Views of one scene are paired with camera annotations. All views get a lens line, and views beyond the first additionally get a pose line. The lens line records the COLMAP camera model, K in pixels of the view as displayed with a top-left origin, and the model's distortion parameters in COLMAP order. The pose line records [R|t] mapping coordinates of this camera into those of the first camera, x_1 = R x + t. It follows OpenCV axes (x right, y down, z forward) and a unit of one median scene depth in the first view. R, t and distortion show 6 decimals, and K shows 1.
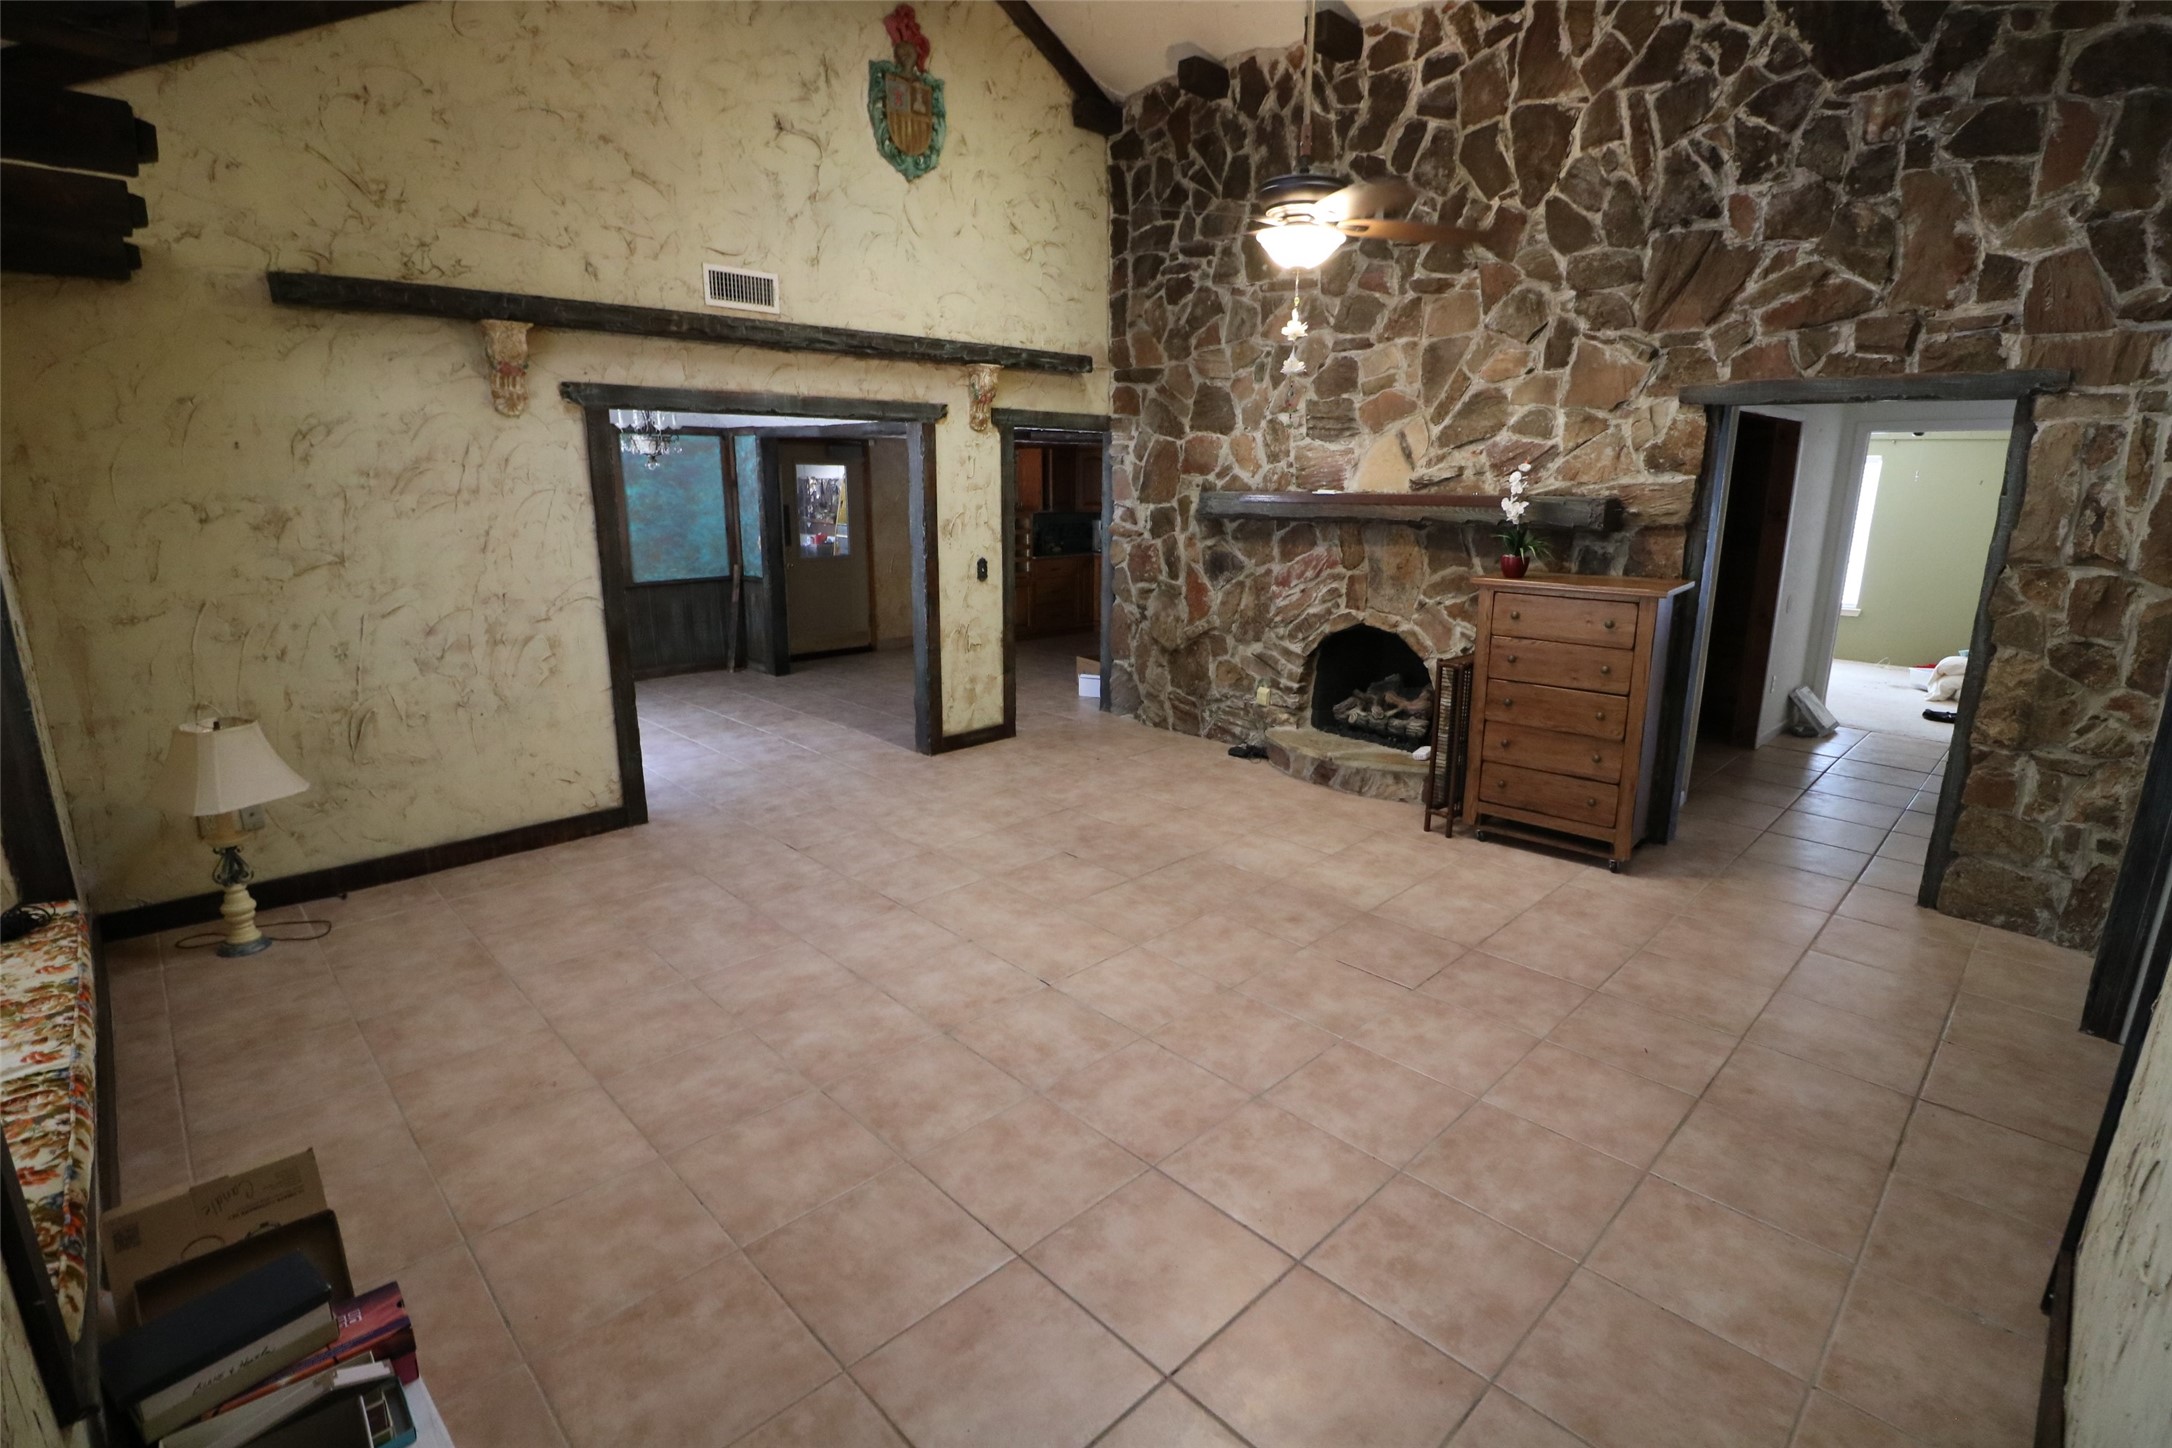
lens RADIAL K [[1001.5, 0, 1088.8], [0, 1001.5, 716.1], [0, 0, 1]] dist [0.002039, -0.015308]
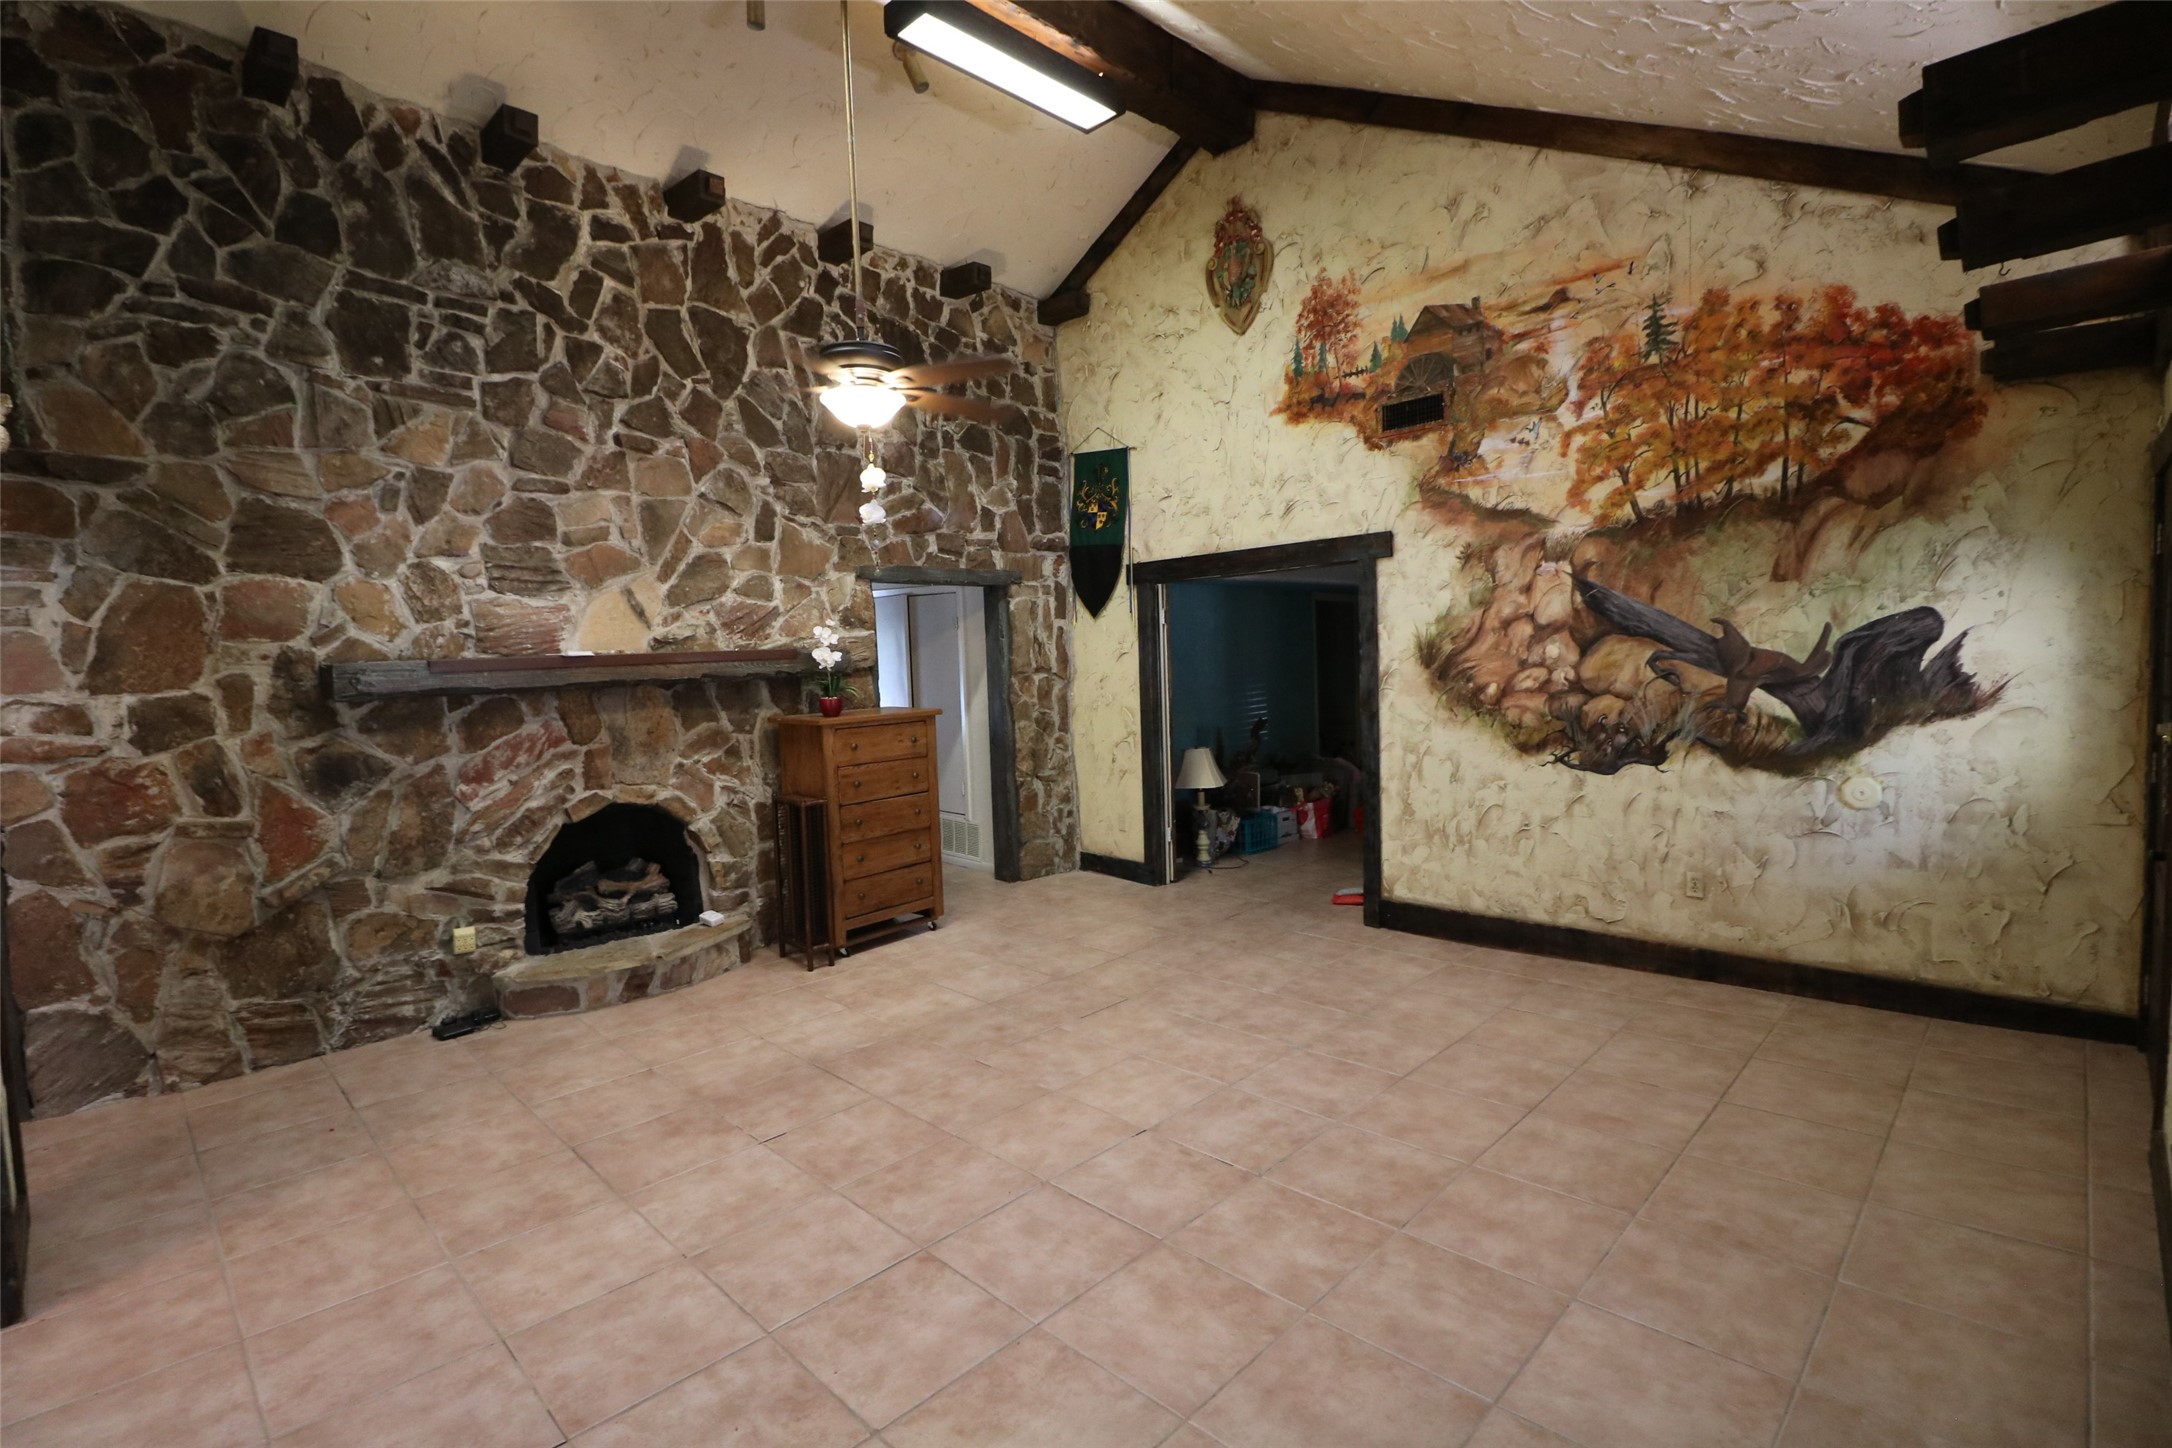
lens RADIAL K [[1001.5, 0, 1088.8], [0, 1001.5, 716.1], [0, 0, 1]] dist [0.002039, -0.015308]
pose [[-0.014618, -0.070147, 0.997430, -0.638499], [0.266774, 0.961103, 0.071502, -0.126392], [-0.963648, 0.267133, 0.004664, 0.631803]]
